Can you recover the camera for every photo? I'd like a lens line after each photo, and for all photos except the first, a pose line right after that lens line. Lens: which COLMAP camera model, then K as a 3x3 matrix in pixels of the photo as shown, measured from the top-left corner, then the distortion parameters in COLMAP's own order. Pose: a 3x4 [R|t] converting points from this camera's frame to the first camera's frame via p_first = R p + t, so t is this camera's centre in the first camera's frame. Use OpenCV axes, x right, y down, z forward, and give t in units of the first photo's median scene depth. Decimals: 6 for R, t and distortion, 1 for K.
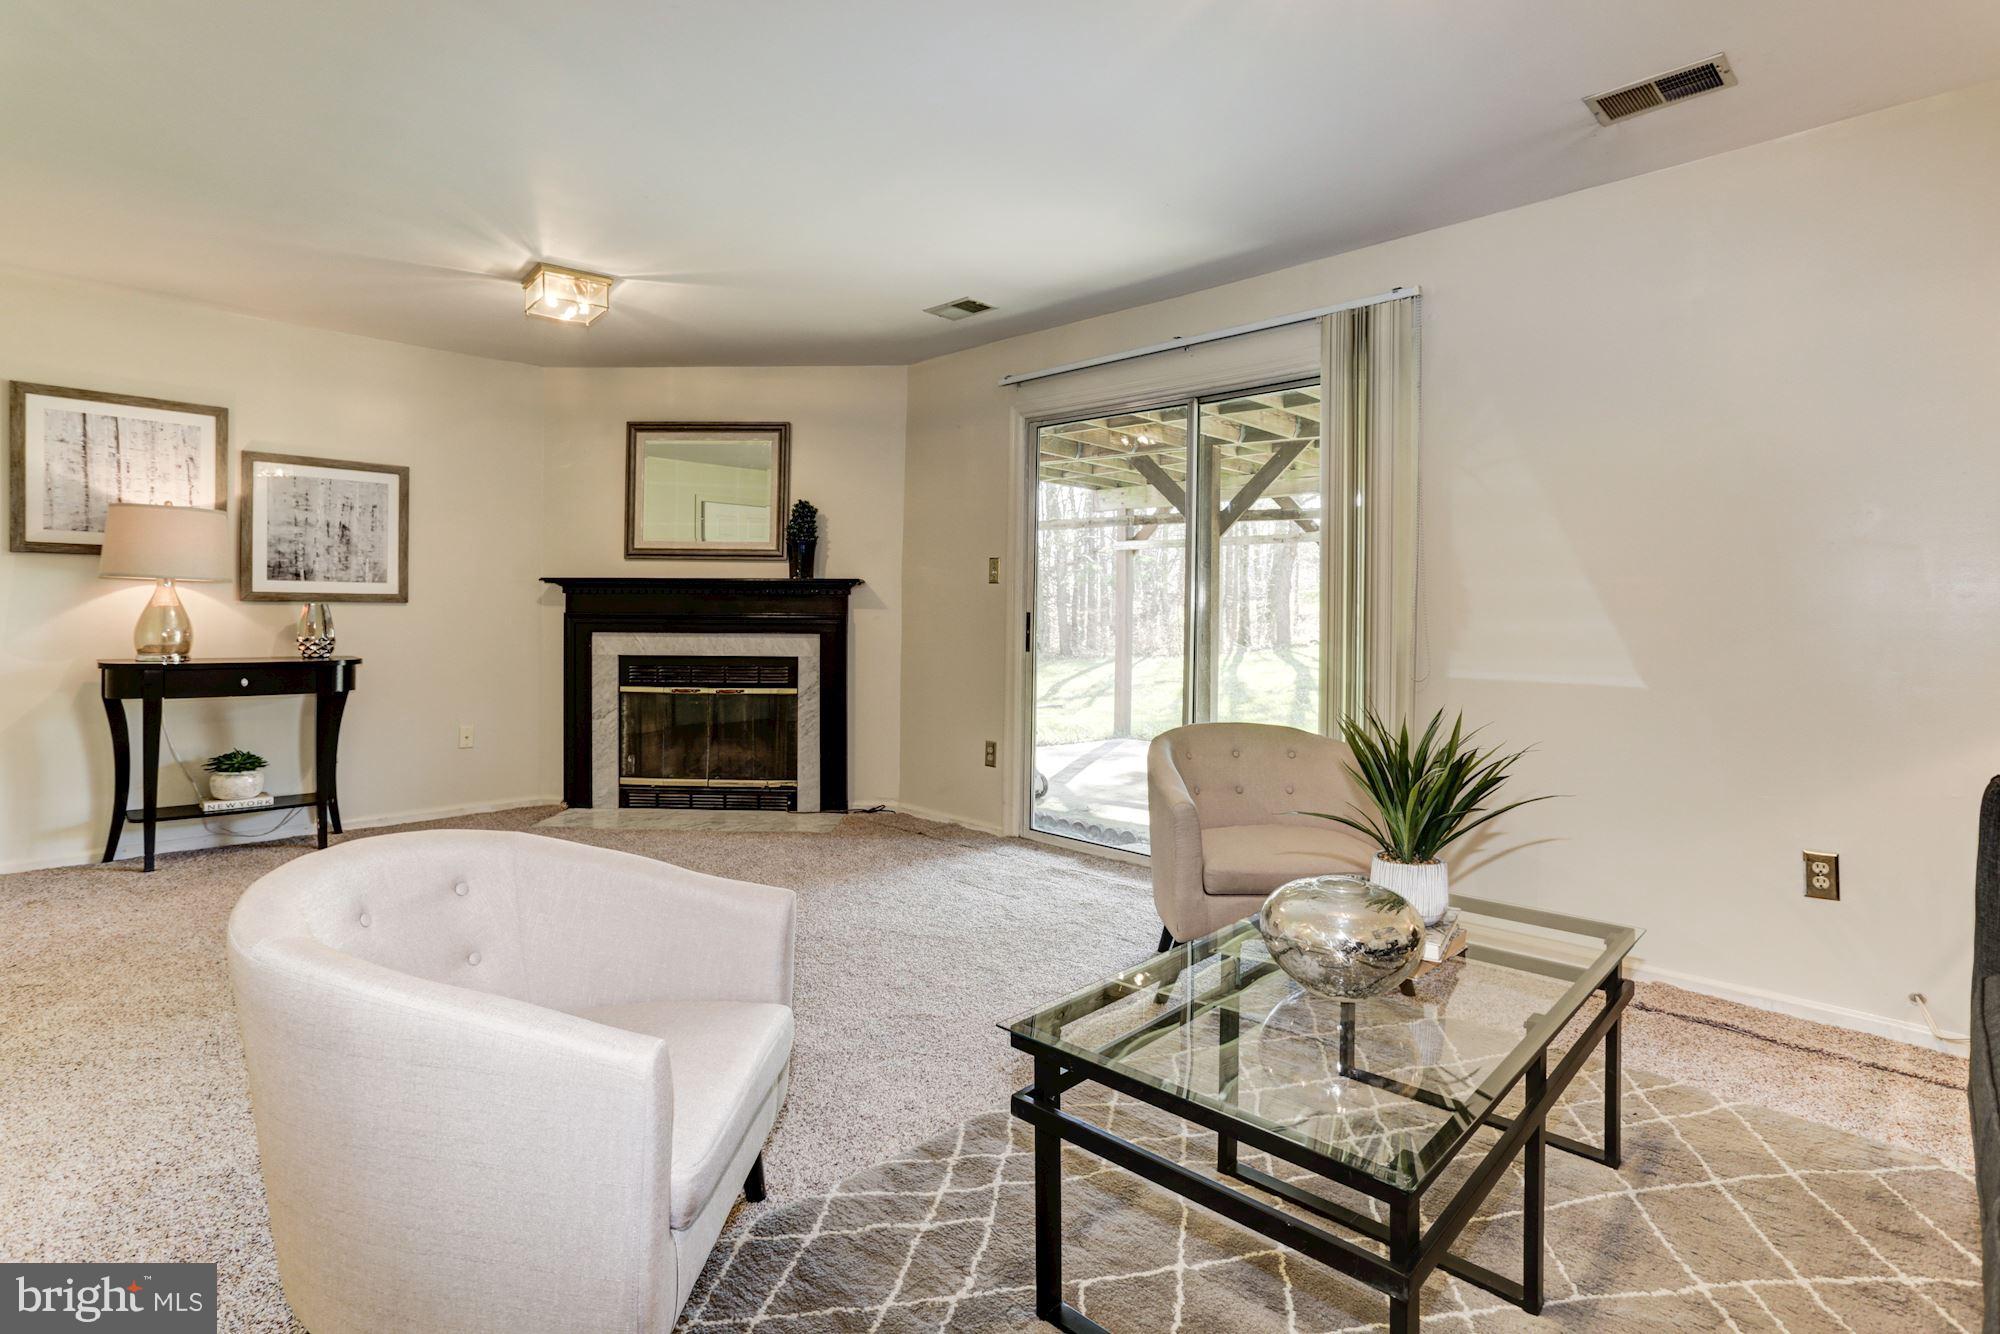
lens RADIAL K [[965.0, 0, 1003.3], [0, 965.0, 629.2], [0, 0, 1]] dist [0.001778, 0.001927]
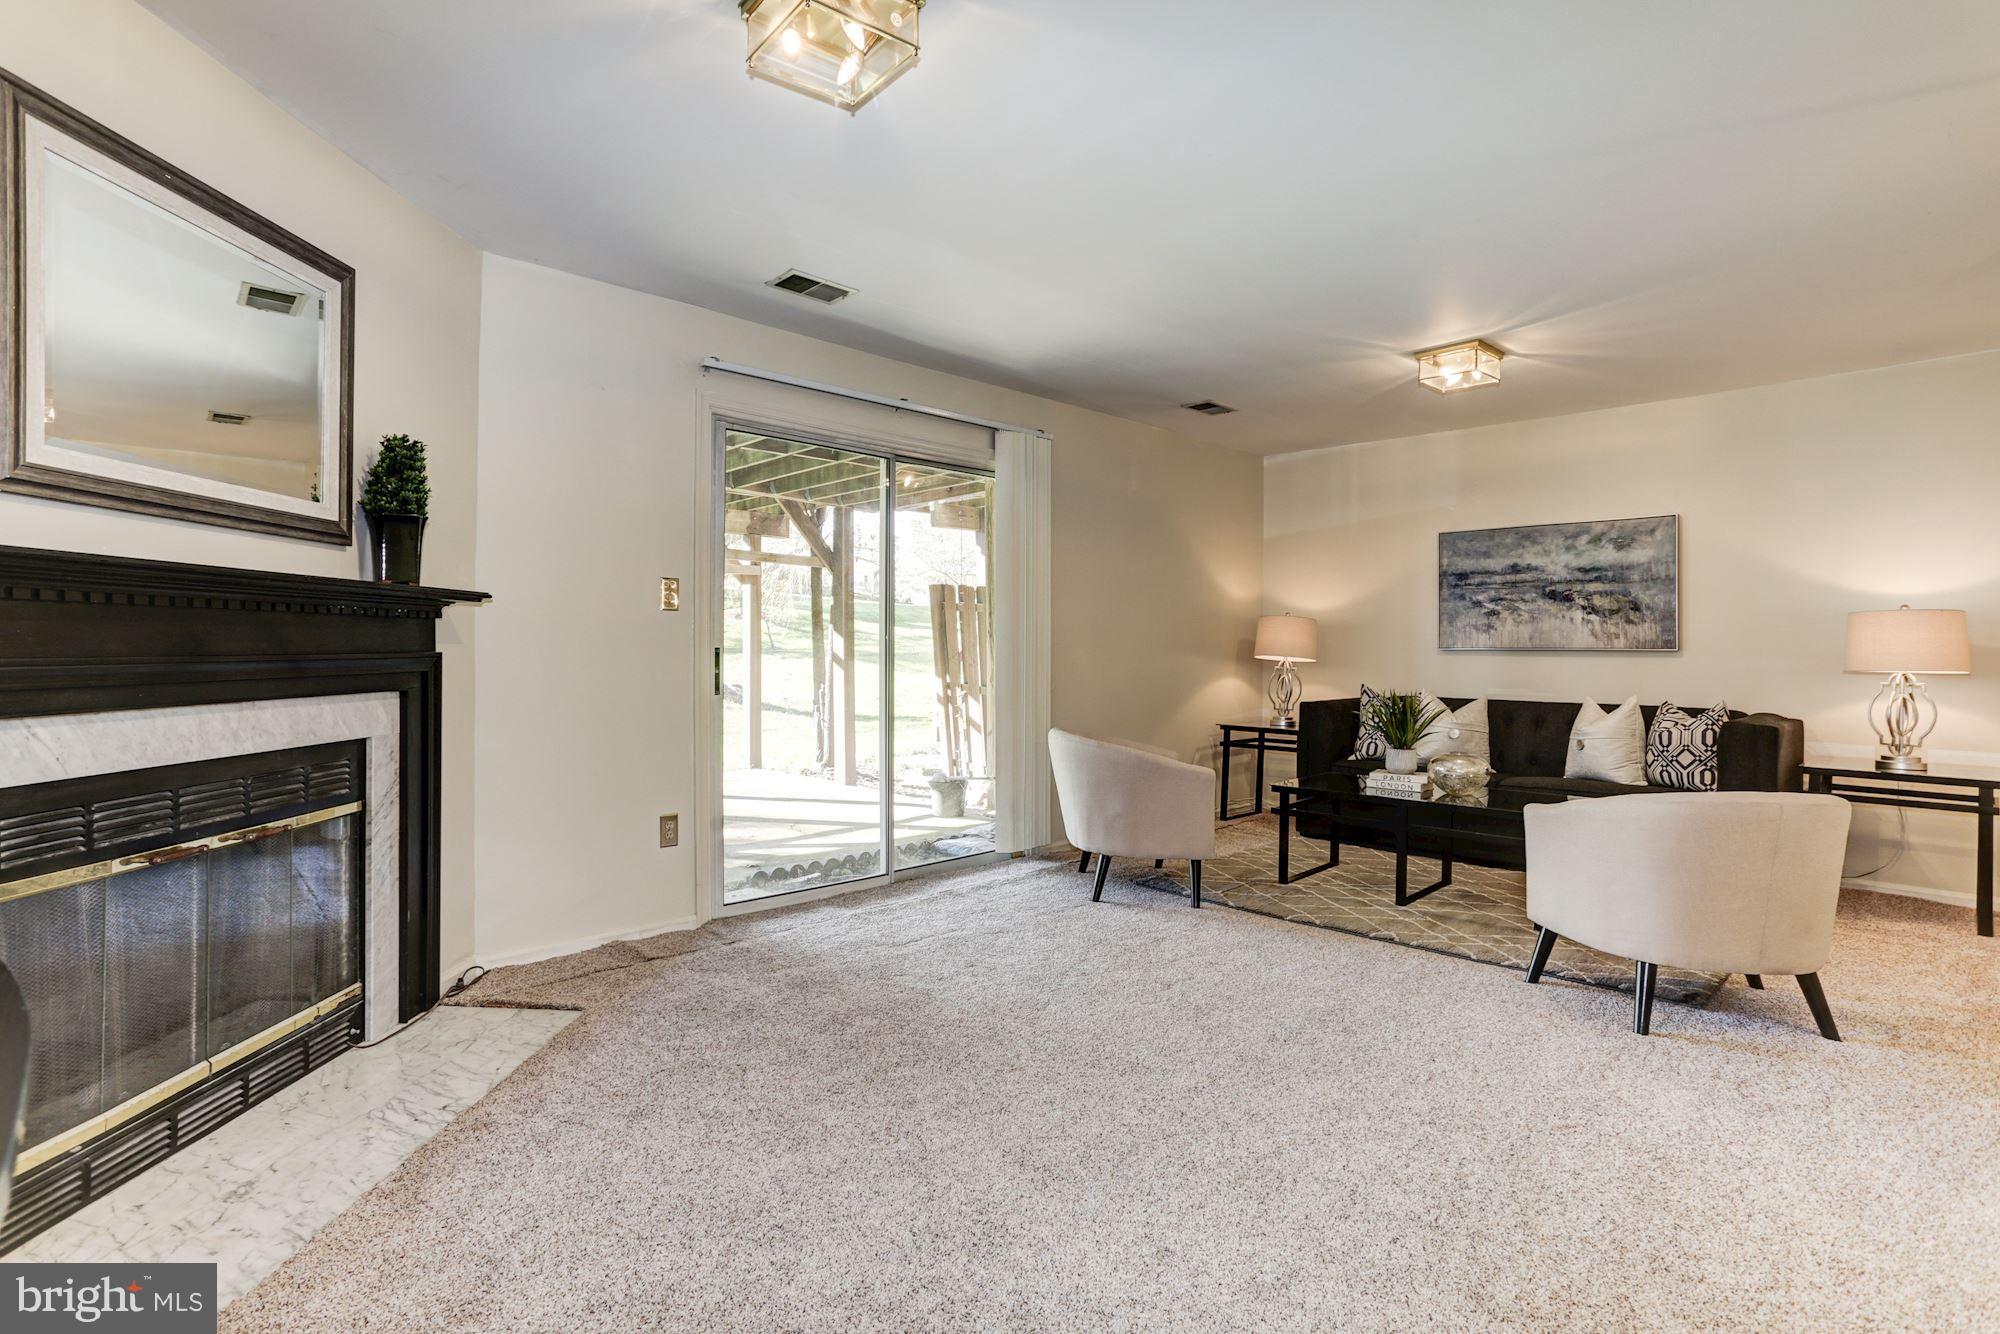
lens RADIAL K [[952.4, 0, 1011.4], [0, 952.4, 645.3], [0, 0, 1]] dist [-0.001773, 0.000897]
pose [[0.043342, -0.008336, 0.999025, -0.699110], [0.013249, 0.999882, 0.007769, -0.019385], [-0.998972, 0.012900, 0.043448, 0.638819]]
